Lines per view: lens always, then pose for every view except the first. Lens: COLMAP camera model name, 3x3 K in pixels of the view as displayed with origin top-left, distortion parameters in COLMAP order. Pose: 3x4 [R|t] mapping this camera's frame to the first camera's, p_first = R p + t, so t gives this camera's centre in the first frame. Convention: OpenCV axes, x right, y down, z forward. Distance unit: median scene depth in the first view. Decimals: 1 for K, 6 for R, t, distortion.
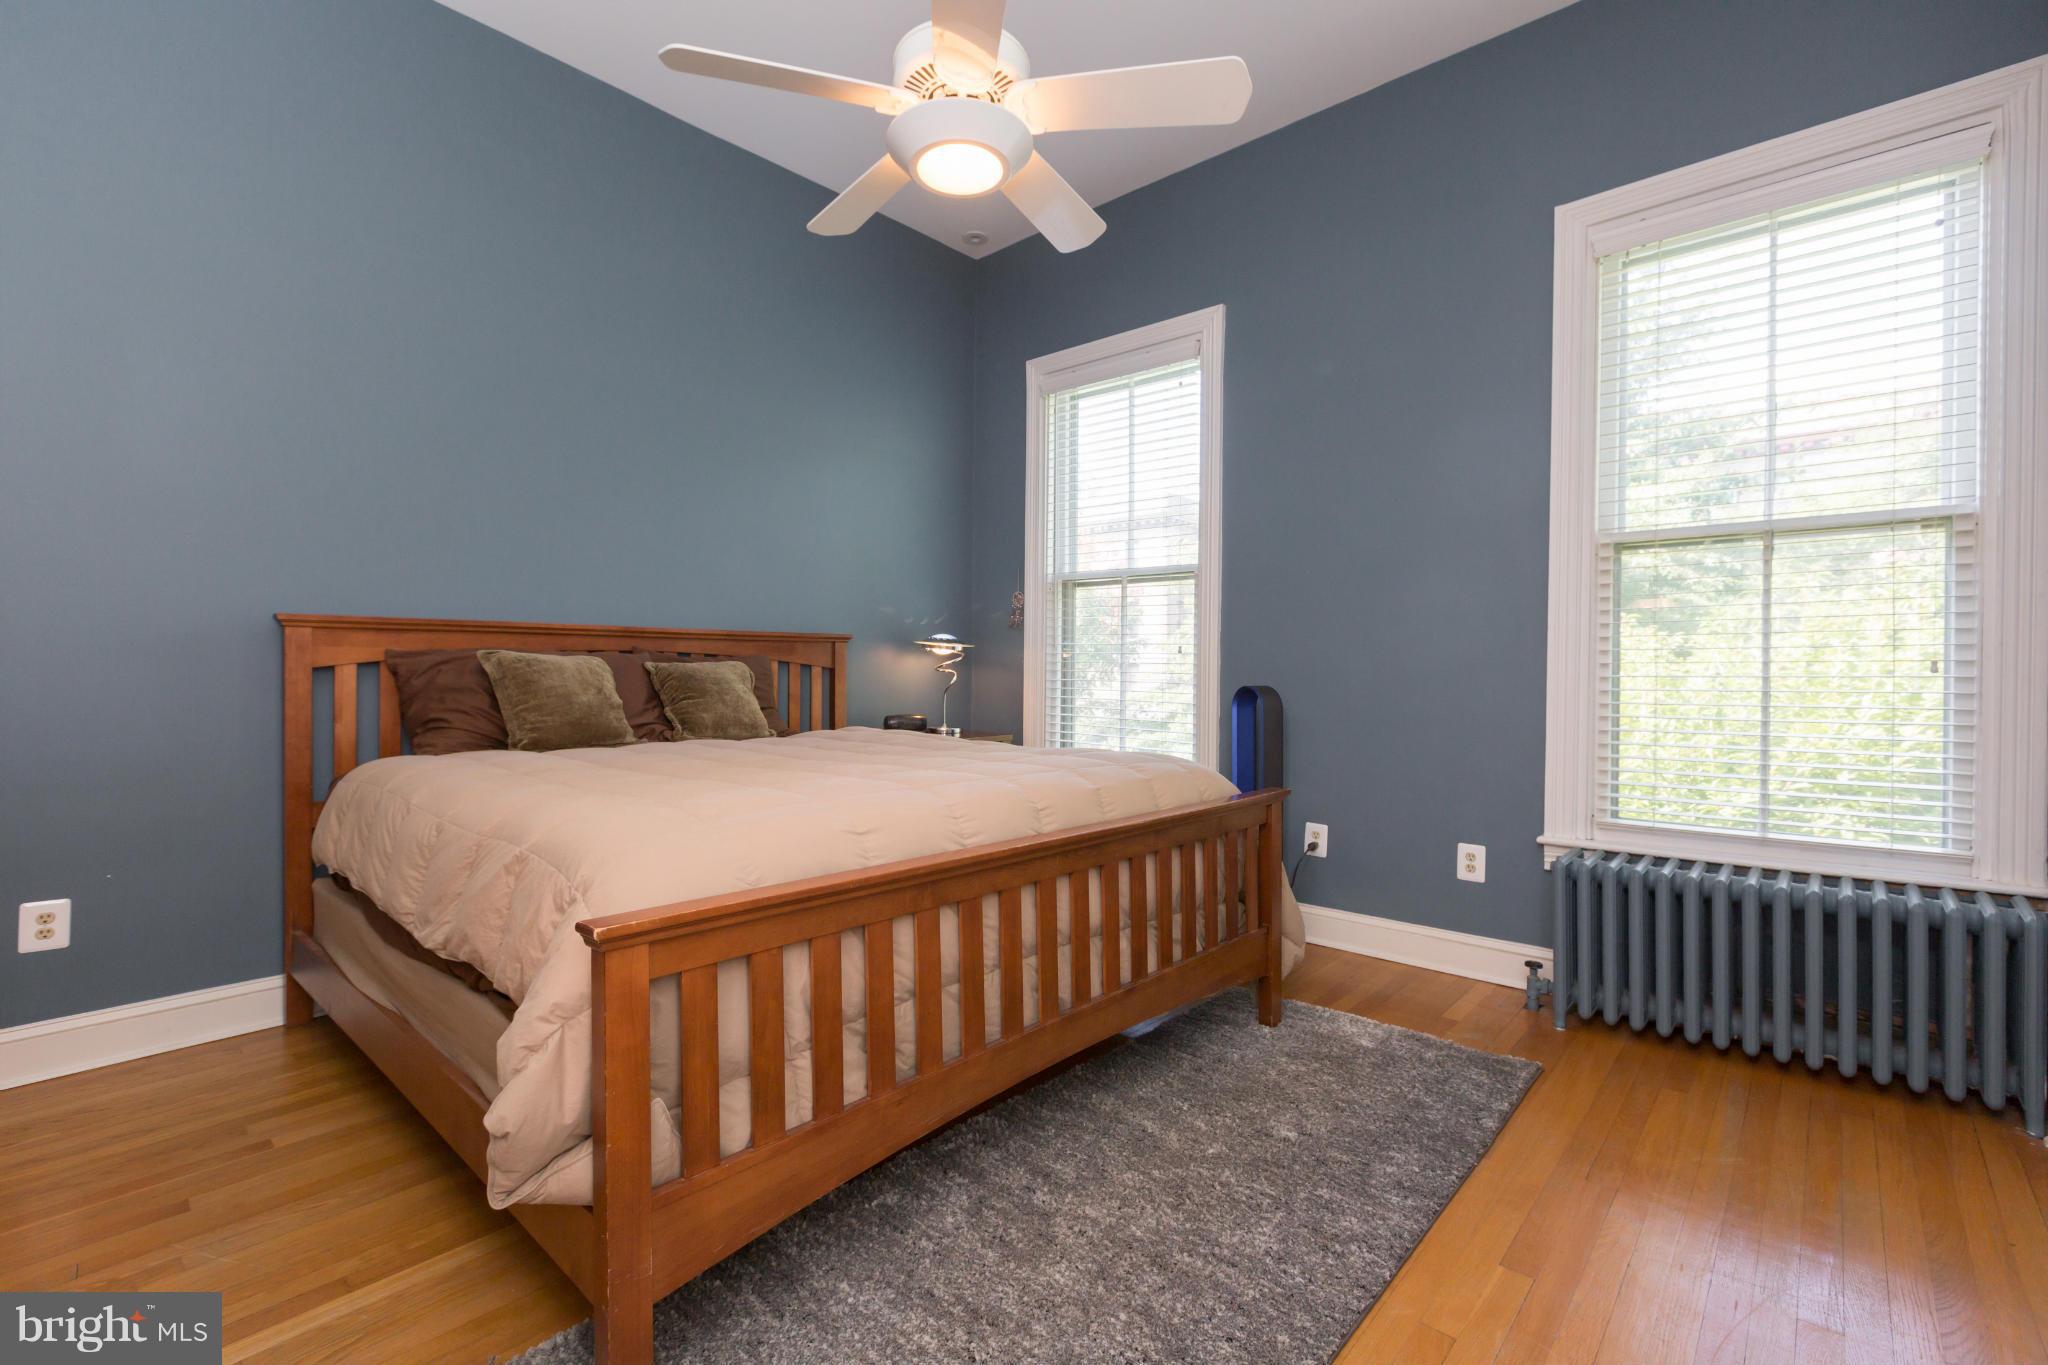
lens RADIAL K [[917.8, 0, 1022.5], [0, 917.8, 679.0], [0, 0, 1]] dist [0.002479, 0.000405]
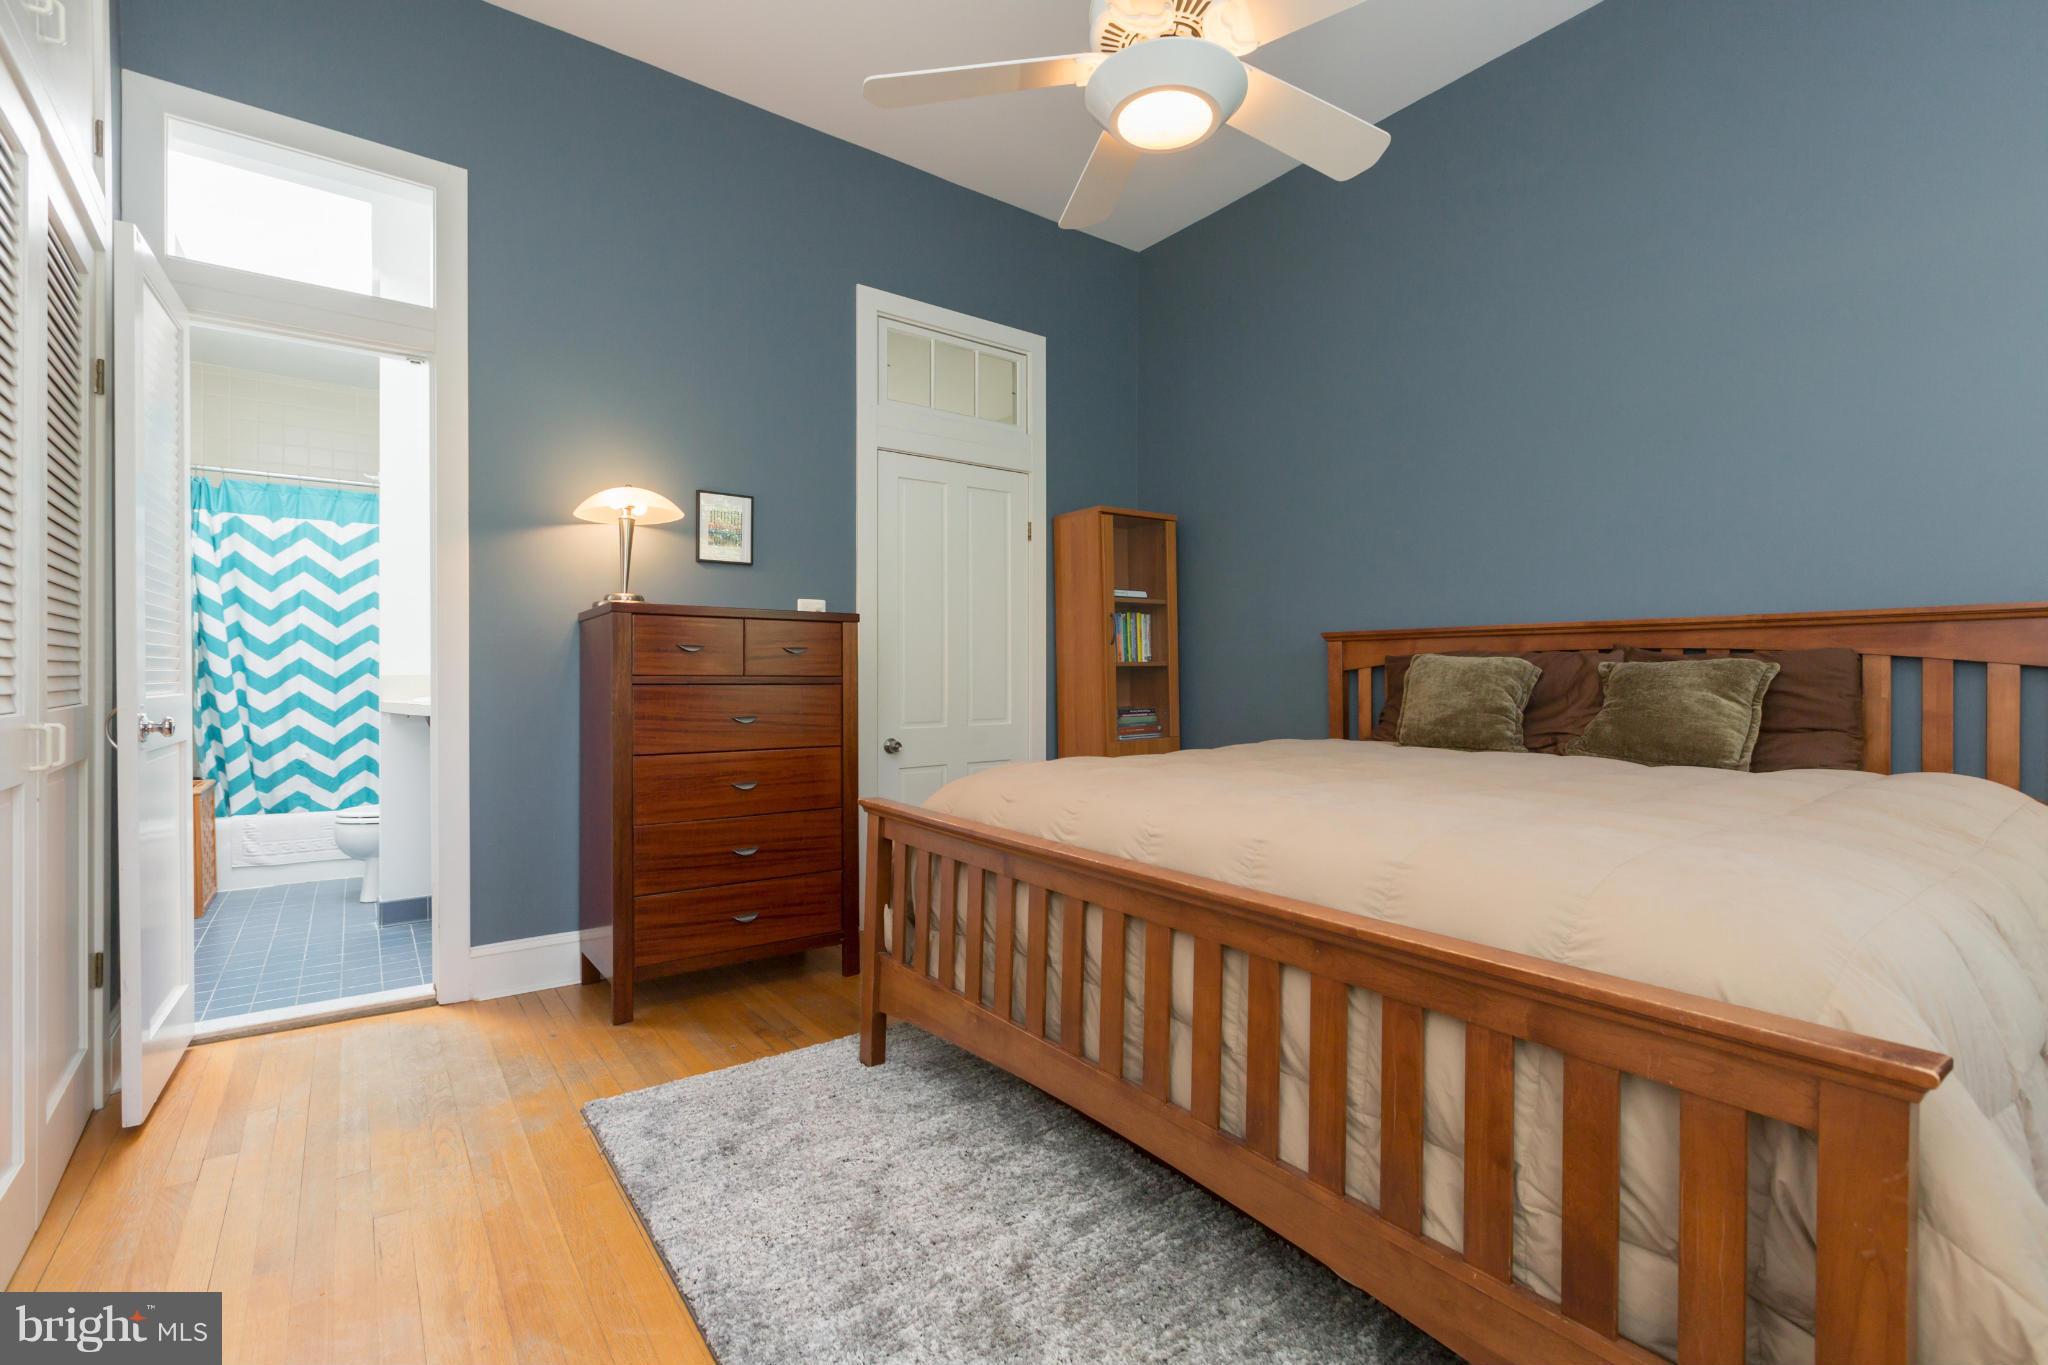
lens RADIAL K [[917.8, 0, 1022.5], [0, 917.8, 679.0], [0, 0, 1]] dist [0.002479, 0.000405]
pose [[-0.204780, 0.004513, -0.978798, 0.627324], [-0.009623, 0.999932, 0.006623, -0.003703], [0.978761, 0.010775, -0.204723, 0.767129]]
